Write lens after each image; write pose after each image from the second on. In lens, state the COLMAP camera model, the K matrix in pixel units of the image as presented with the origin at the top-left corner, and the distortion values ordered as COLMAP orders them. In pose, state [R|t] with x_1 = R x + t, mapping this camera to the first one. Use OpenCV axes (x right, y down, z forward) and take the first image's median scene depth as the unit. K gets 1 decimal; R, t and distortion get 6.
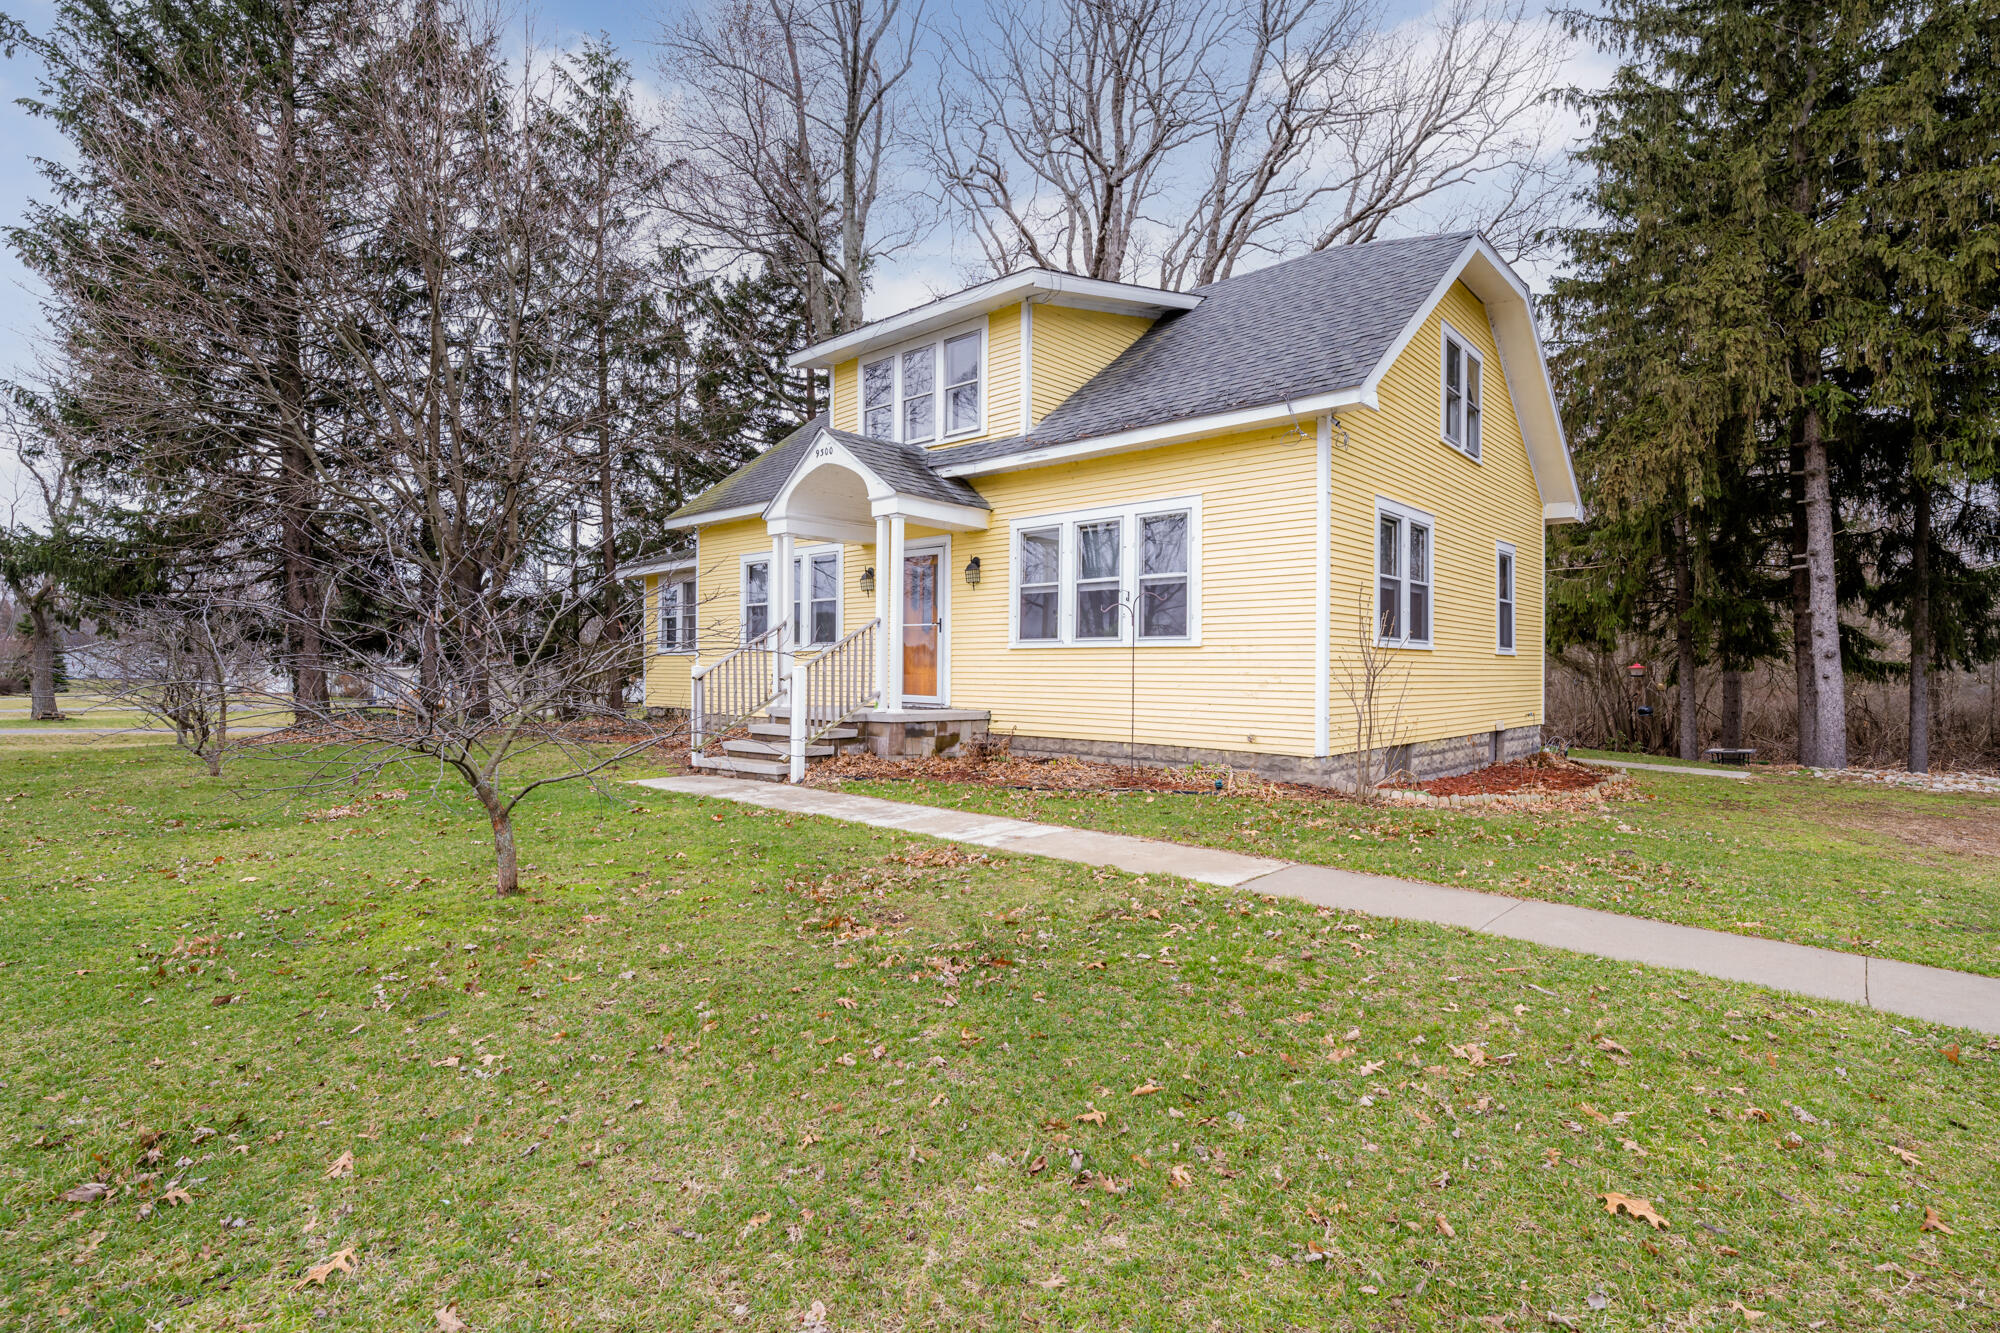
lens RADIAL K [[969.1, 0, 997.4], [0, 969.1, 666.8], [0, 0, 1]] dist [0.000246, -0.000005]
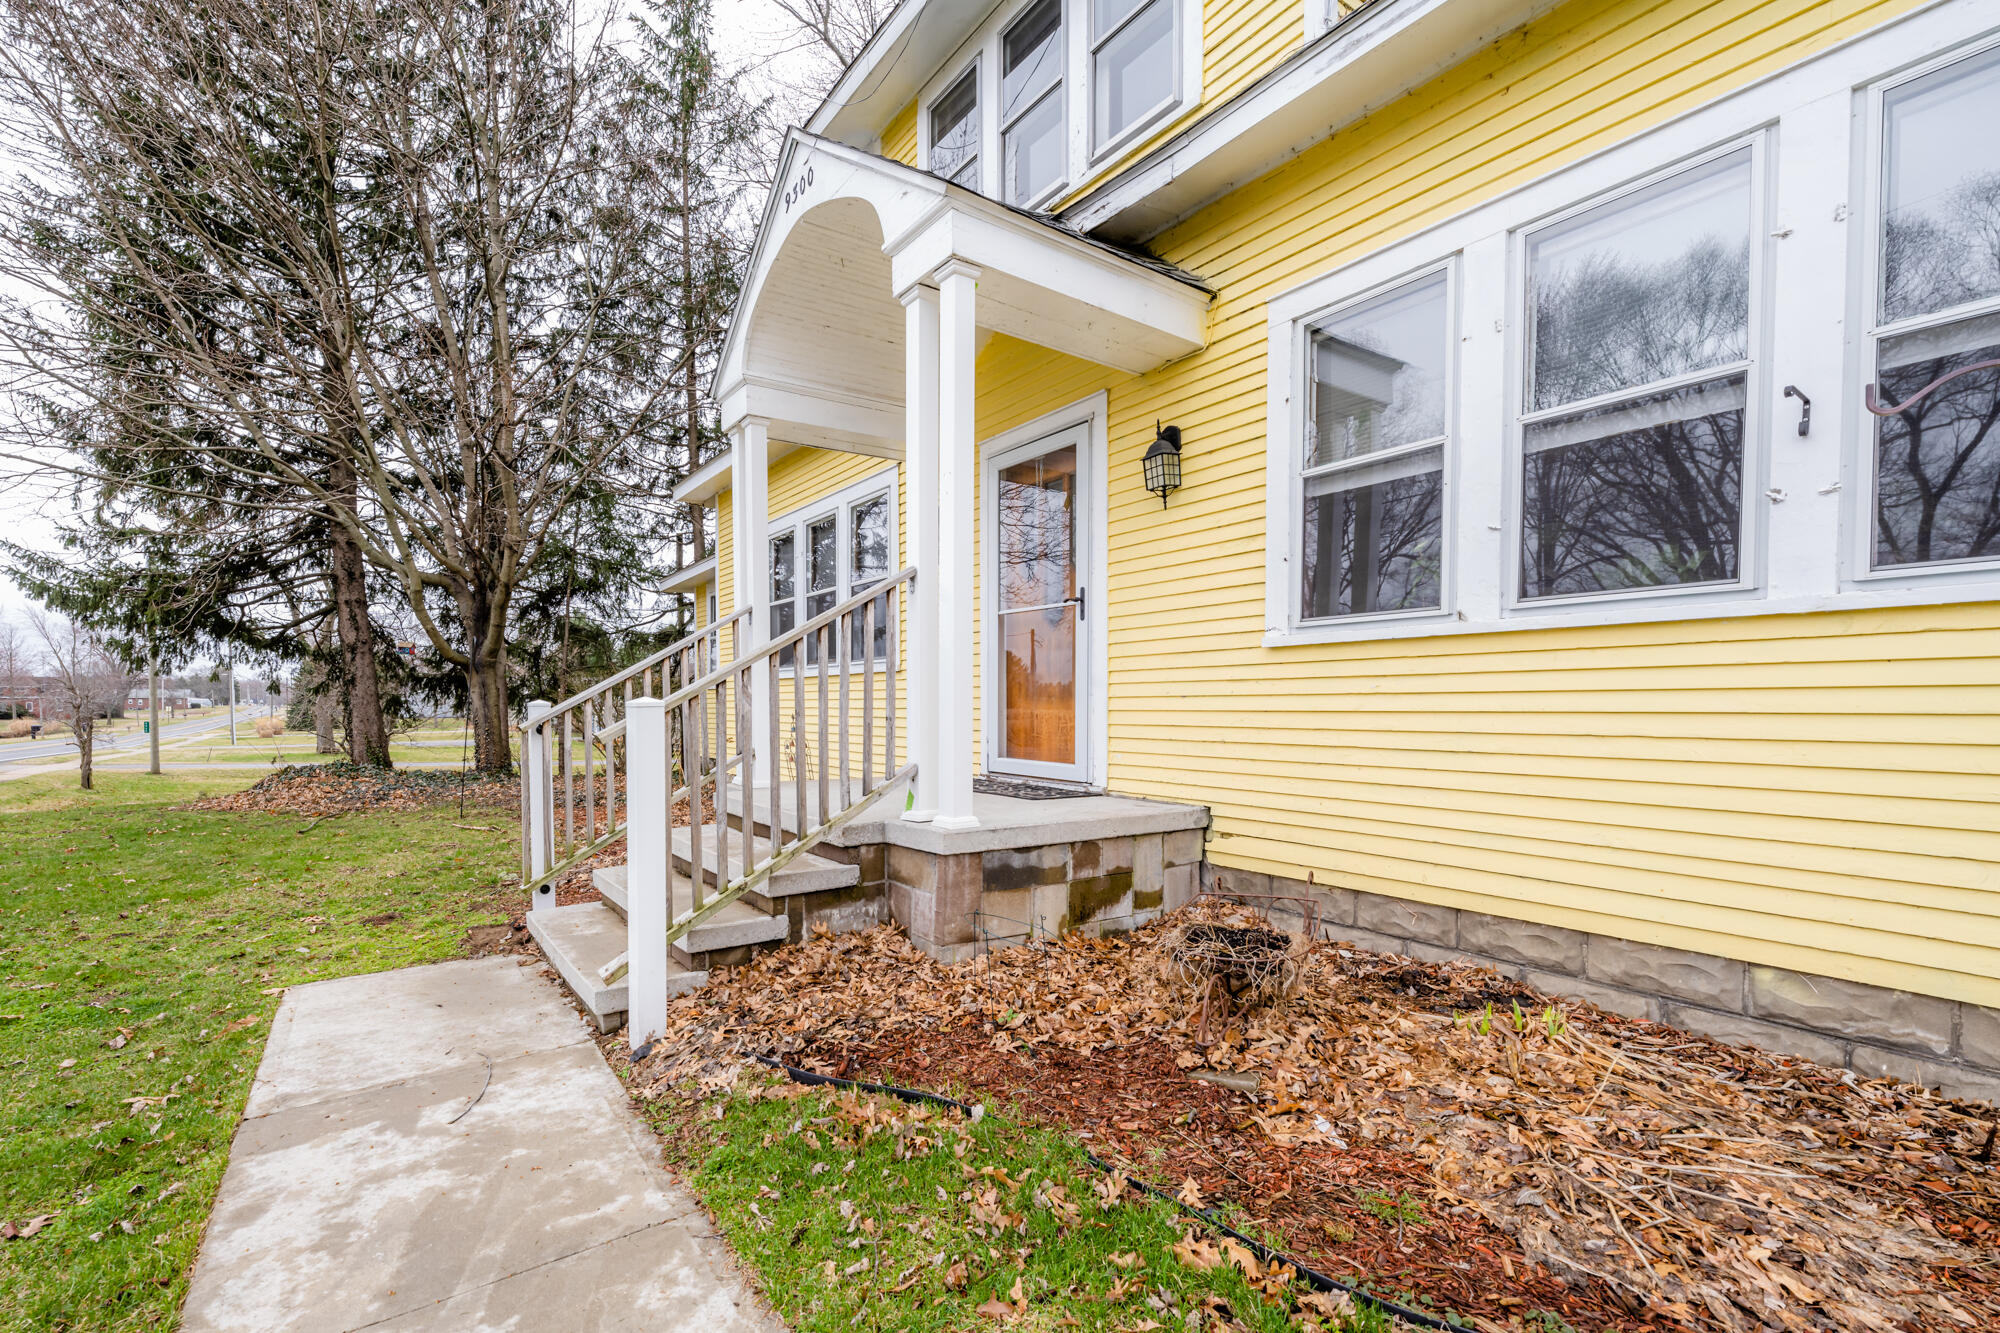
lens RADIAL K [[827.1, 0, 921.5], [0, 827.1, 719.6], [0, 0, 1]] dist [0.001327, 0.000035]
pose [[0.967423, -0.003165, -0.253145, -0.037476], [0.008374, 0.999775, 0.019502, 0.001583], [0.253026, -0.020987, 0.967232, 0.670492]]
